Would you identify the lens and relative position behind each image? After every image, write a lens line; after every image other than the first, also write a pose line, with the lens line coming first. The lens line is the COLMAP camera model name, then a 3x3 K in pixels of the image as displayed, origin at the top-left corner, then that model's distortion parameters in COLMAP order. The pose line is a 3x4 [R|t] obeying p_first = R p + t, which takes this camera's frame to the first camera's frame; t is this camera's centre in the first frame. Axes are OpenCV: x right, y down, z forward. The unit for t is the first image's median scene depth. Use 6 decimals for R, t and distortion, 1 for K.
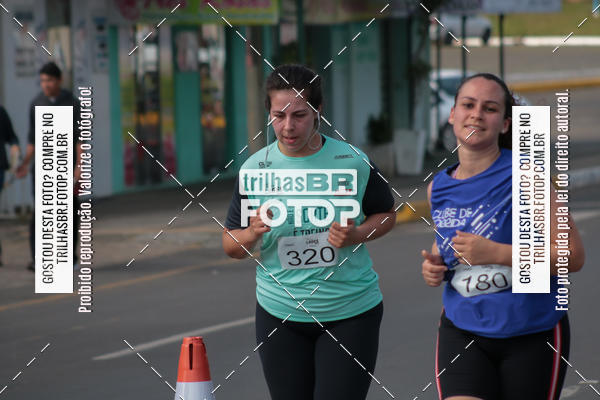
lens RADIAL K [[4125.2, 0, 299.8], [0, 4125.2, 188.1], [0, 0, 1]] dist [0.916791, 14.255895]
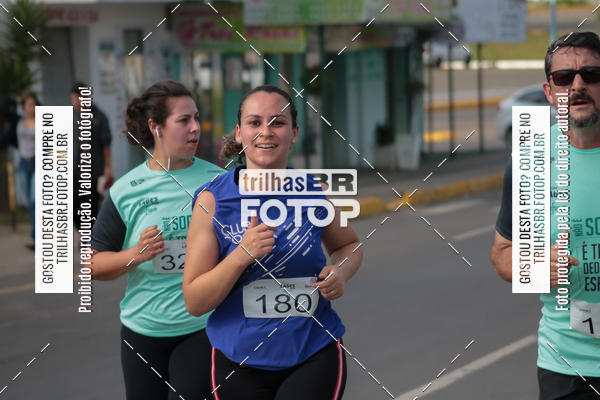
lens RADIAL K [[4125.2, 0, 299.8], [0, 4125.2, 188.1], [0, 0, 1]] dist [0.916791, 14.255895]
pose [[0.999993, -0.003475, 0.000992, -0.008305], [0.003473, 0.999992, 0.001736, 0.000181], [-0.000998, -0.001733, 0.999998, -0.280061]]
